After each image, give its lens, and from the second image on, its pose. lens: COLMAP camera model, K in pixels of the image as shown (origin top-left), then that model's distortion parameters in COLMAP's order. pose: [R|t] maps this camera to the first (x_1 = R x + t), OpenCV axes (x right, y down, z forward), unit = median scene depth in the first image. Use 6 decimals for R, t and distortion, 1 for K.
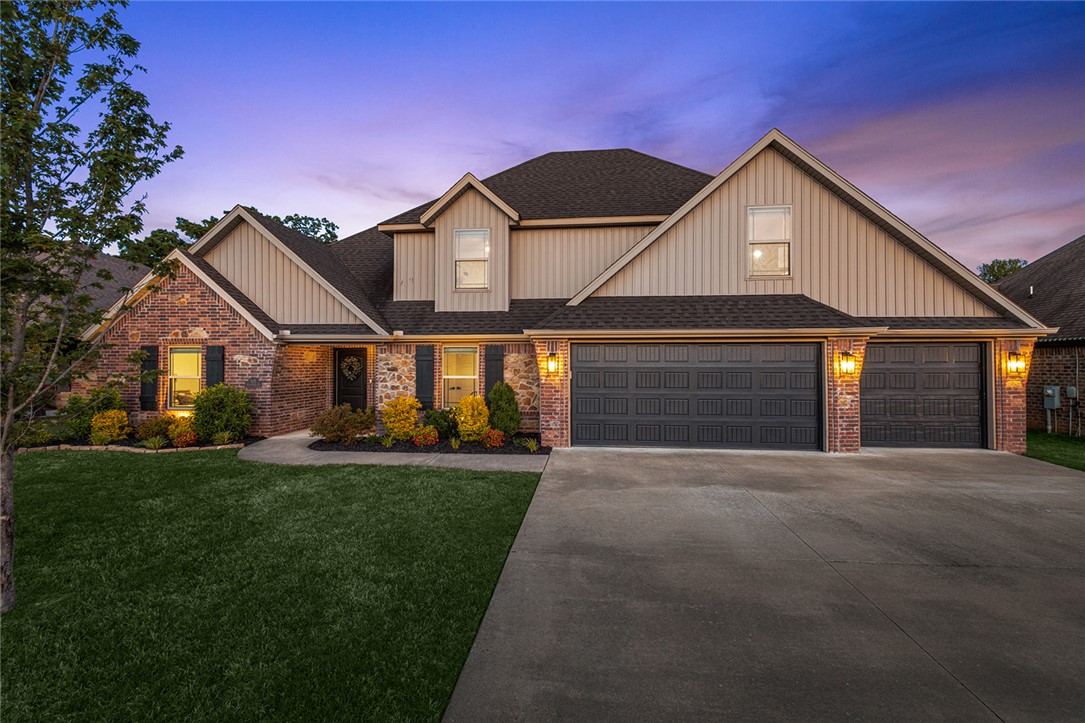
lens RADIAL K [[381.3, 0, 542.9], [0, 381.3, 363.1], [0, 0, 1]] dist [0.000696, 0.000018]
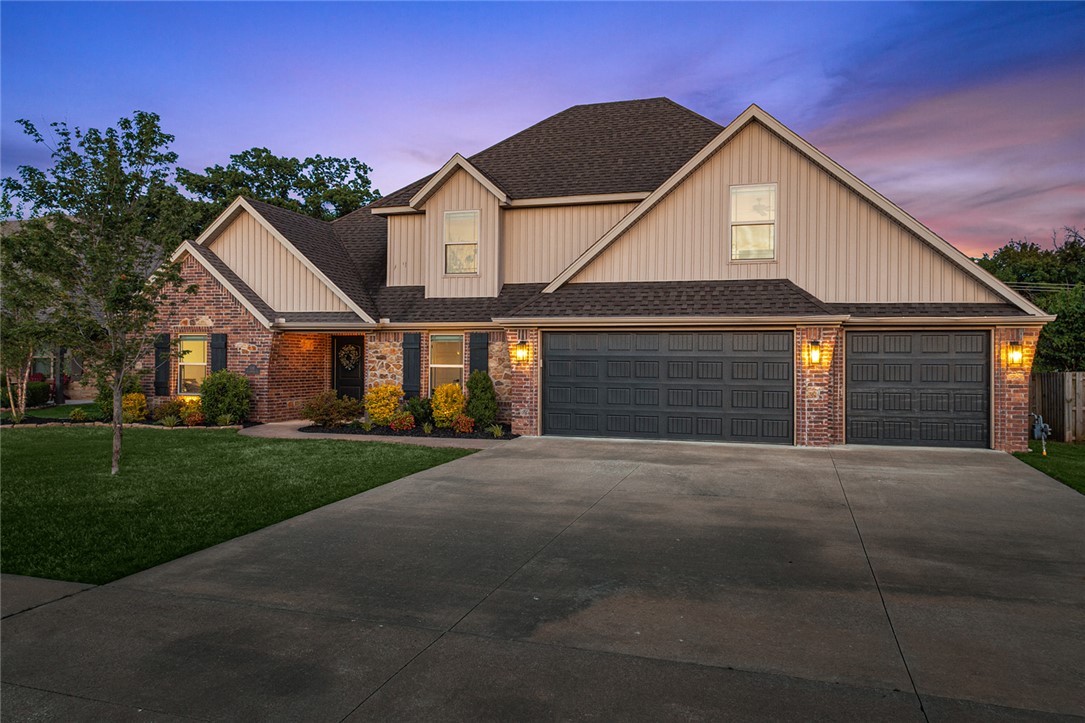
lens RADIAL K [[500.3, 0, 539.8], [0, 500.3, 360.1], [0, 0, 1]] dist [-0.003080, -0.000335]
pose [[0.990254, 0.008143, -0.139035, 0.227779], [-0.006850, 0.999929, 0.009777, 0.008971], [0.139105, -0.008729, 0.990239, -0.263421]]
